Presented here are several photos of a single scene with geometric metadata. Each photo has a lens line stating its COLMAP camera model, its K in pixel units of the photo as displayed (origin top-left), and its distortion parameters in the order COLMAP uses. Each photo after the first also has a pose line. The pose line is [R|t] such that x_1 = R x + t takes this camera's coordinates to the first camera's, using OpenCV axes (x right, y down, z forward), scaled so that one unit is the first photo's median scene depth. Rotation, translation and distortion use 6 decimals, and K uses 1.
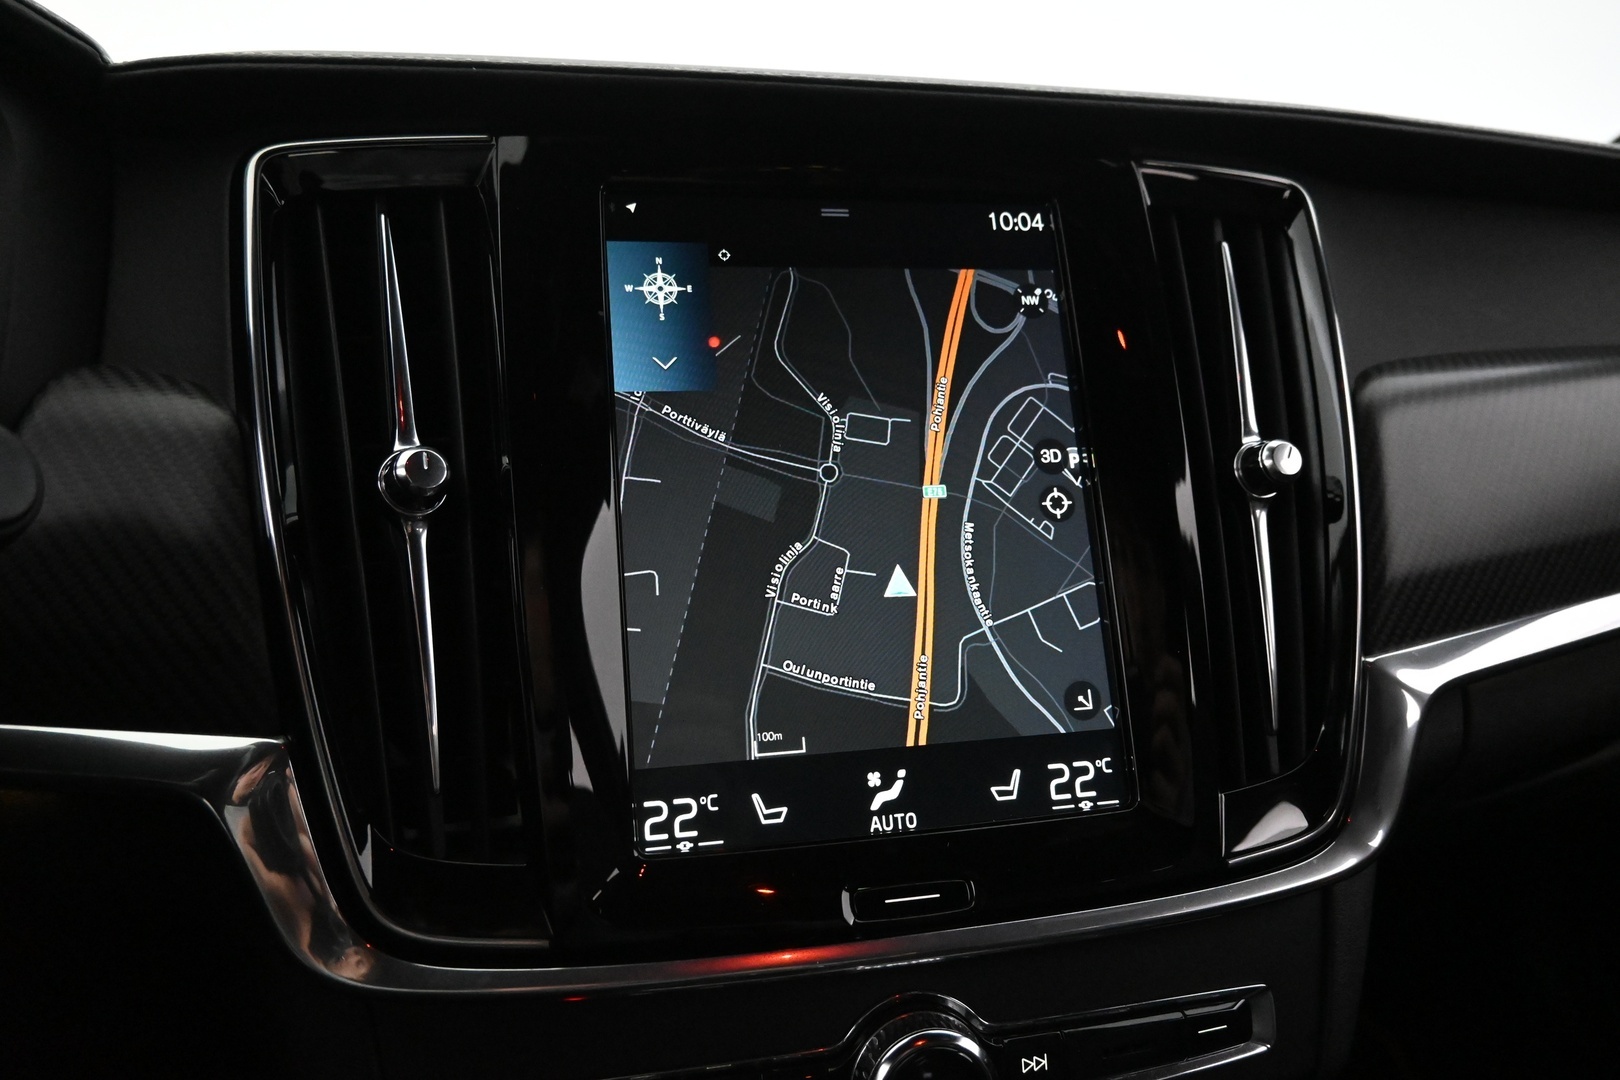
lens RADIAL K [[1099.2, 0, 810.9], [0, 1099.2, 500.1], [0, 0, 1]] dist [0.004510, -0.012245]
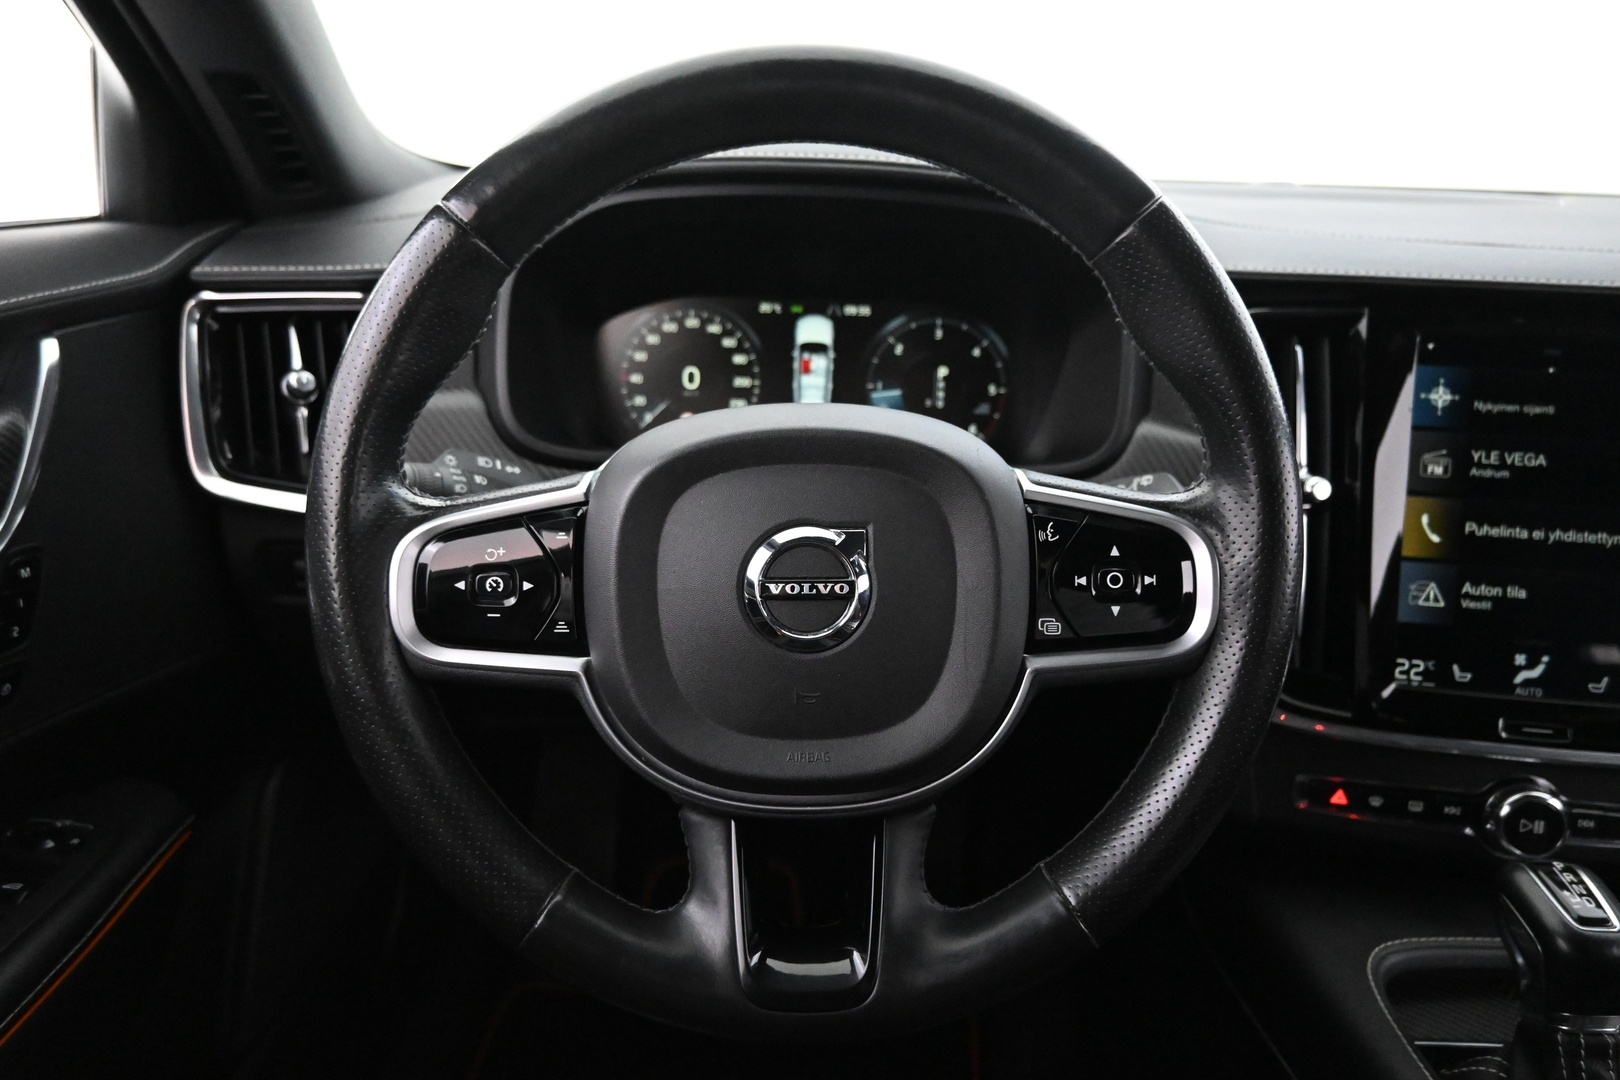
lens RADIAL K [[1099.2, 0, 809.9], [0, 1099.2, 537.1], [0, 0, 1]] dist [0.004510, -0.012245]
pose [[0.933130, 0.145223, -0.328905, -0.494841], [-0.082005, 0.976650, 0.198571, -0.246087], [0.350062, -0.158321, 0.923250, -1.152102]]
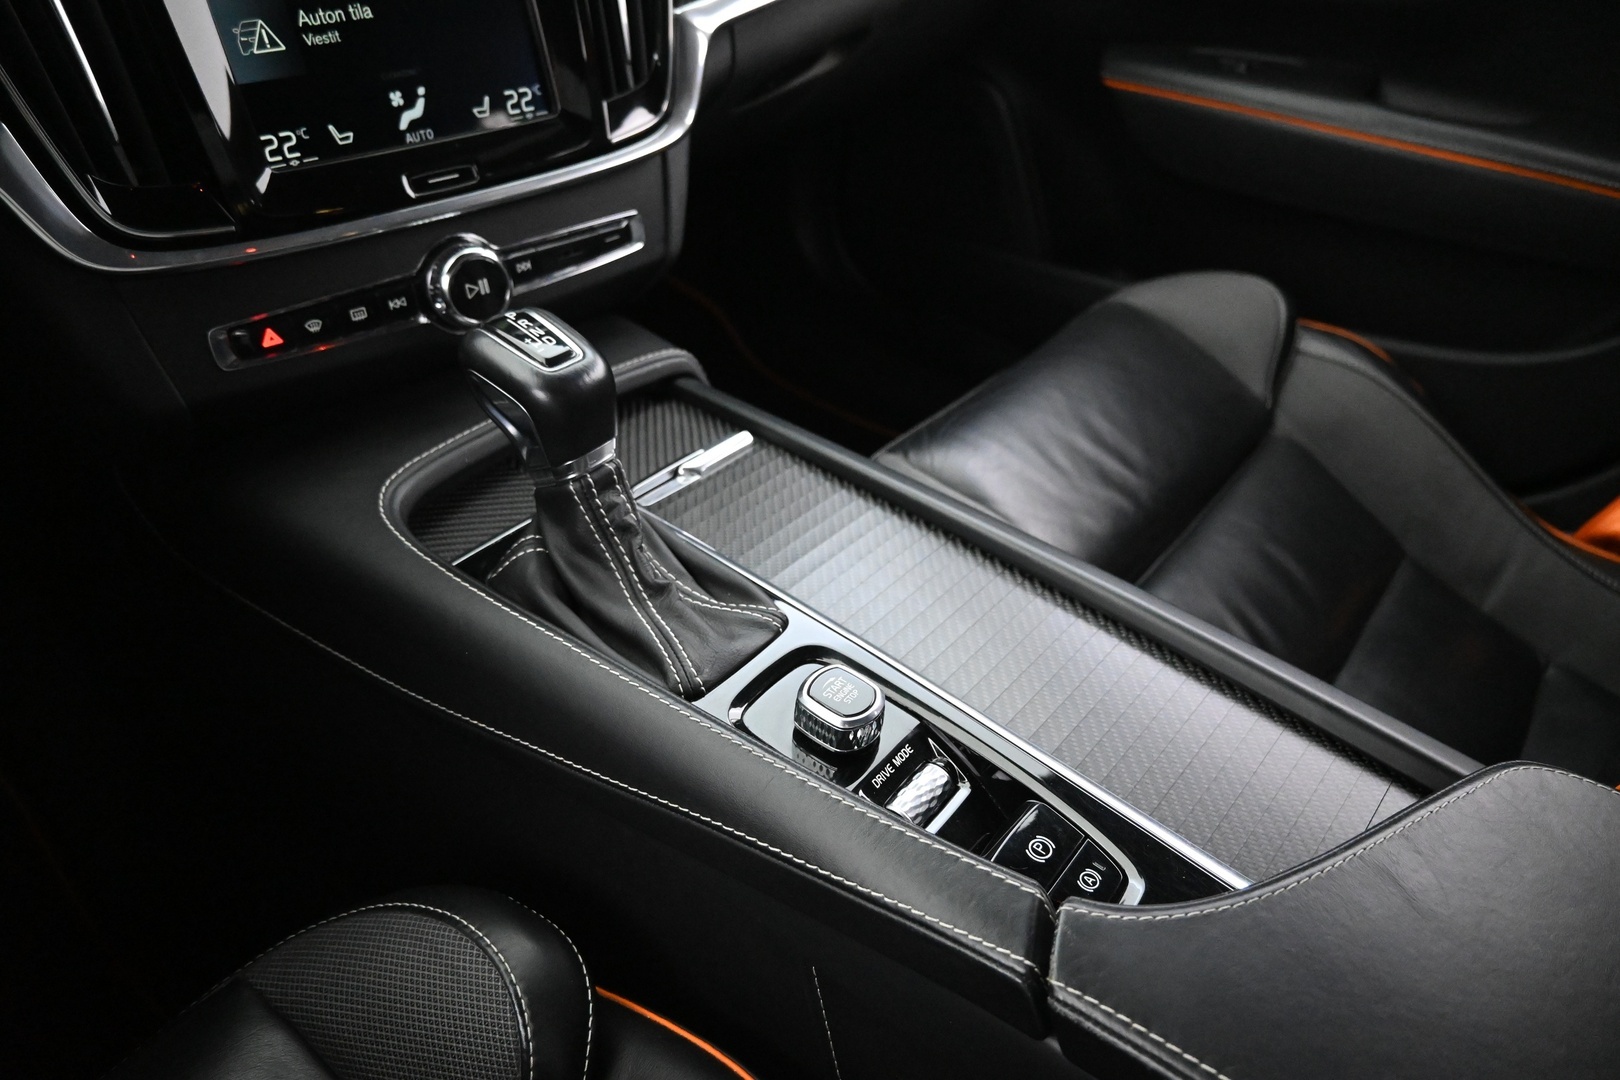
lens RADIAL K [[1099.2, 0, 803.4], [0, 1099.2, 540.1], [0, 0, 1]] dist [0.004510, -0.012245]
pose [[0.850106, -0.278033, 0.447234, -0.327261], [0.007195, 0.855319, 0.518051, -0.034211], [-0.526563, -0.437180, 0.729112, -0.729921]]
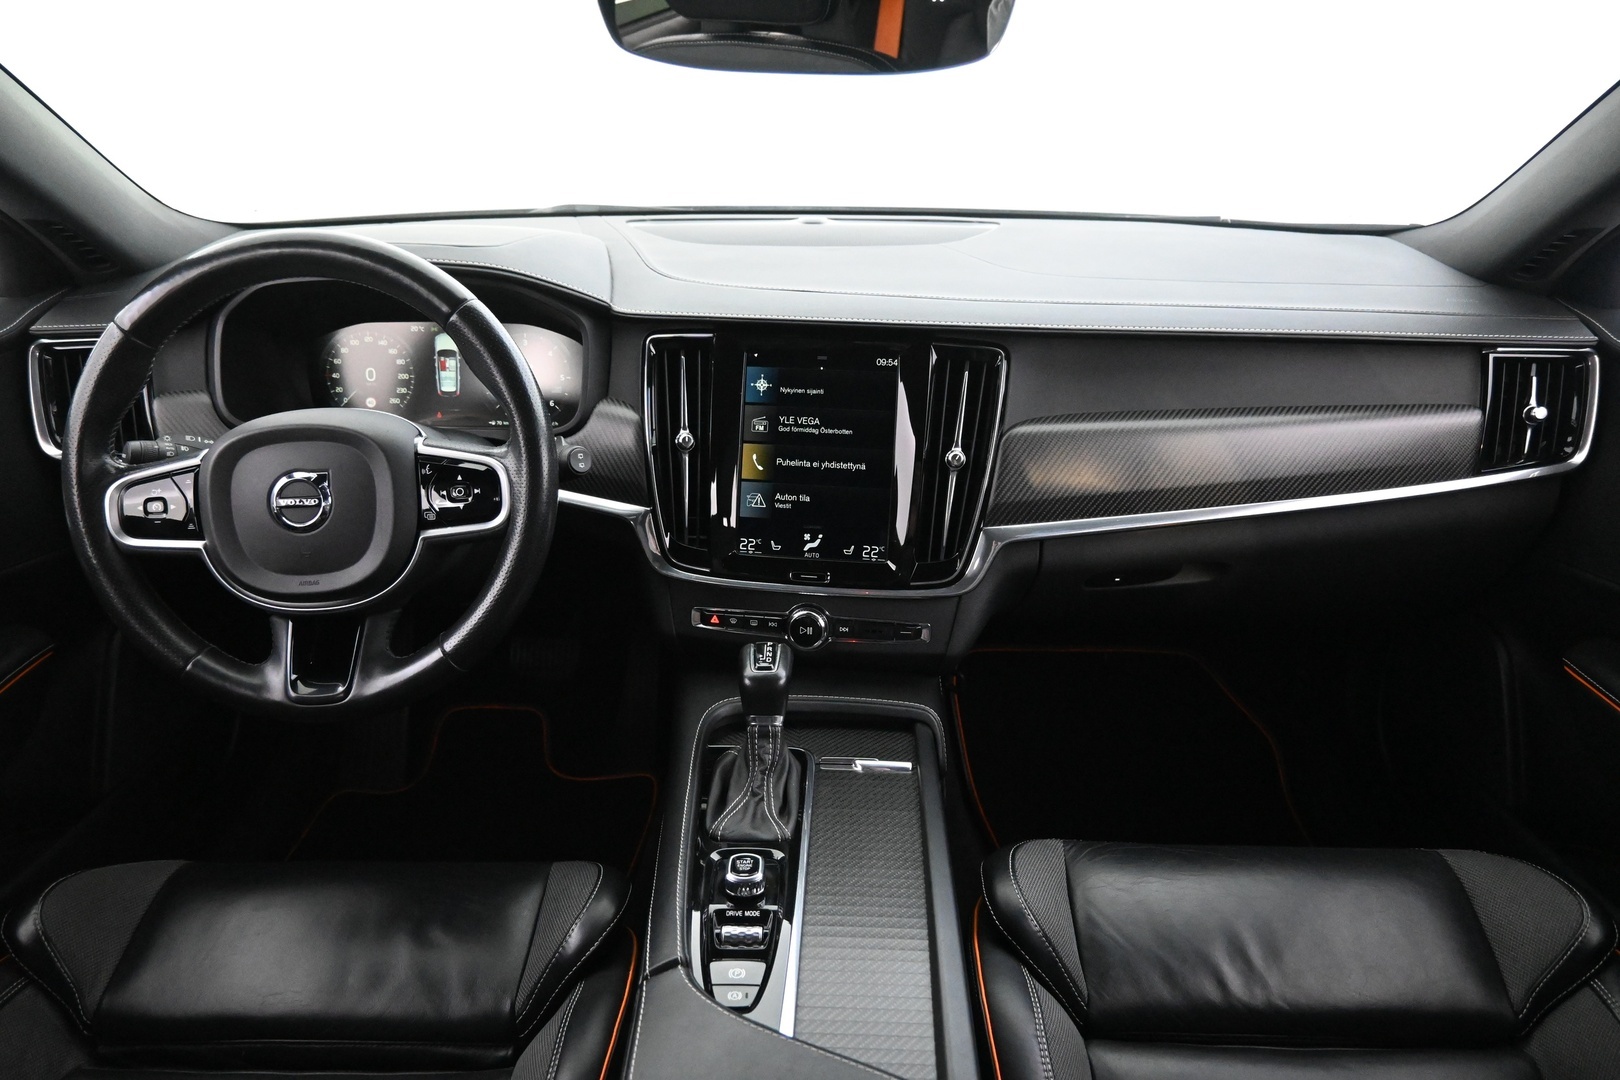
lens RADIAL K [[1099.2, 0, 813.0], [0, 1099.2, 537.7], [0, 0, 1]] dist [0.004510, -0.012245]
pose [[0.935585, 0.145136, -0.321895, 1.121519], [-0.058429, 0.962687, 0.264233, -0.629561], [0.348234, -0.228404, 0.909156, -1.988389]]
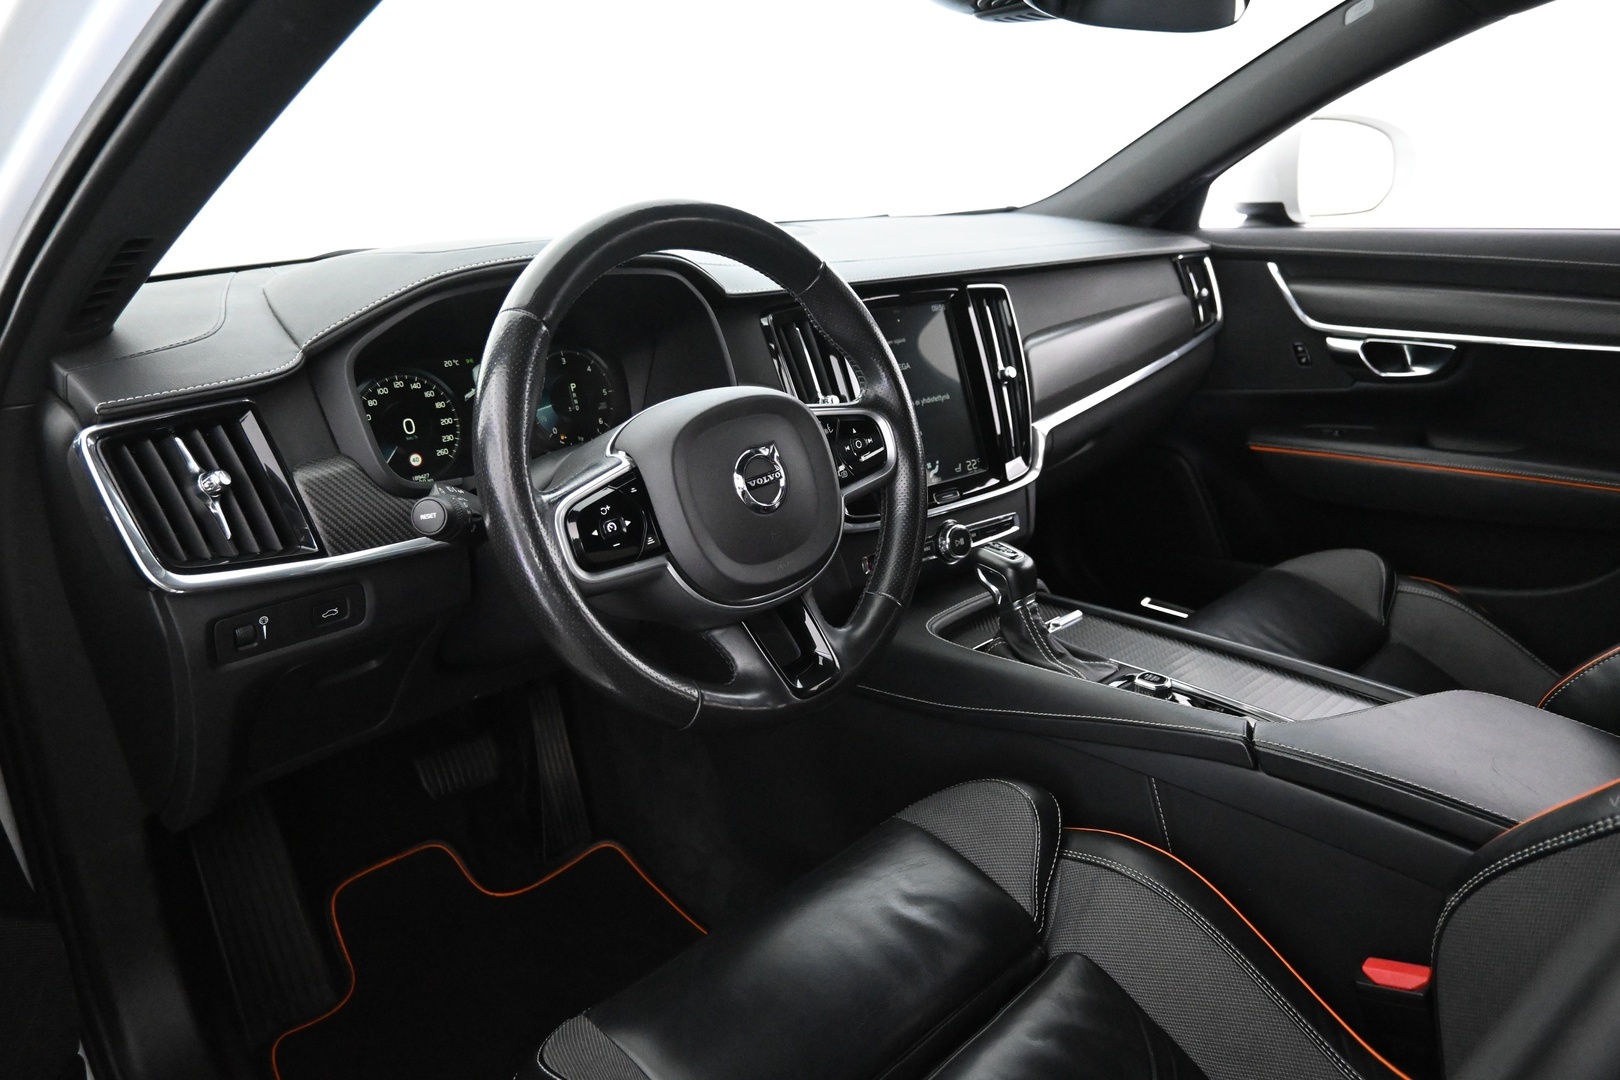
lens RADIAL K [[1099.2, 0, 816.4], [0, 1099.2, 531.7], [0, 0, 1]] dist [0.004510, -0.012245]
pose [[0.910518, -0.154977, 0.383325, -1.745830], [0.091277, 0.979565, 0.179224, -0.247513], [-0.403268, -0.128198, 0.906058, -2.255909]]
